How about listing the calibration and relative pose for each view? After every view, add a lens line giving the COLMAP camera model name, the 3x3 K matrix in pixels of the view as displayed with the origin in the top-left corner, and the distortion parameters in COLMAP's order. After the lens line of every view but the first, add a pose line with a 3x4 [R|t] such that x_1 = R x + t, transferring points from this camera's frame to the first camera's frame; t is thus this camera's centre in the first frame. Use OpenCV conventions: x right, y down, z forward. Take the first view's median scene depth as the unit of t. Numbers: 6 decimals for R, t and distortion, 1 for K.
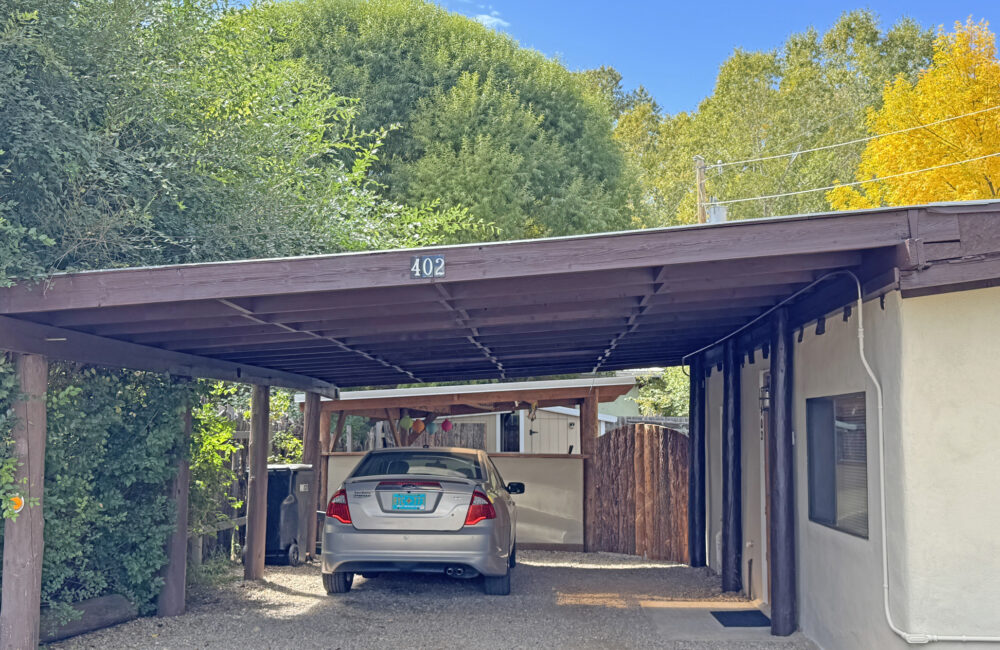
lens RADIAL K [[1049.5, 0, 500.0], [0, 1049.5, 325.0], [0, 0, 1]] dist [0.192974, -0.392633]
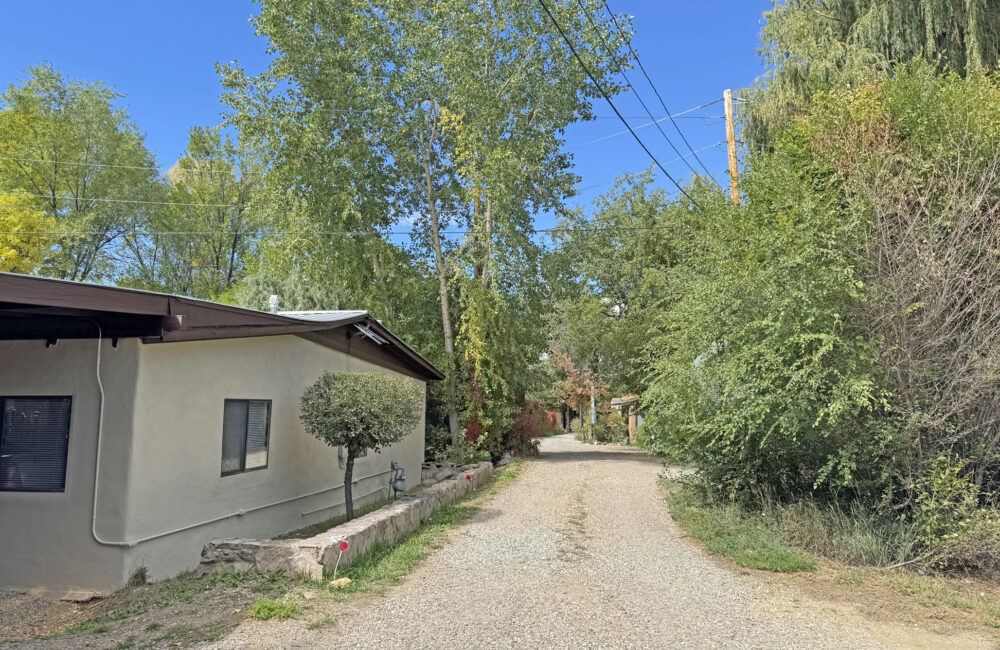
lens RADIAL K [[691.8, 0, 500.0], [0, 691.8, 325.0], [0, 0, 1]] dist [0.080869, -0.129648]
pose [[0.099001, 0.116905, 0.988196, -0.645405], [-0.104154, 0.988838, -0.106547, 0.004794], [-0.989621, -0.092377, 0.110072, 0.302019]]
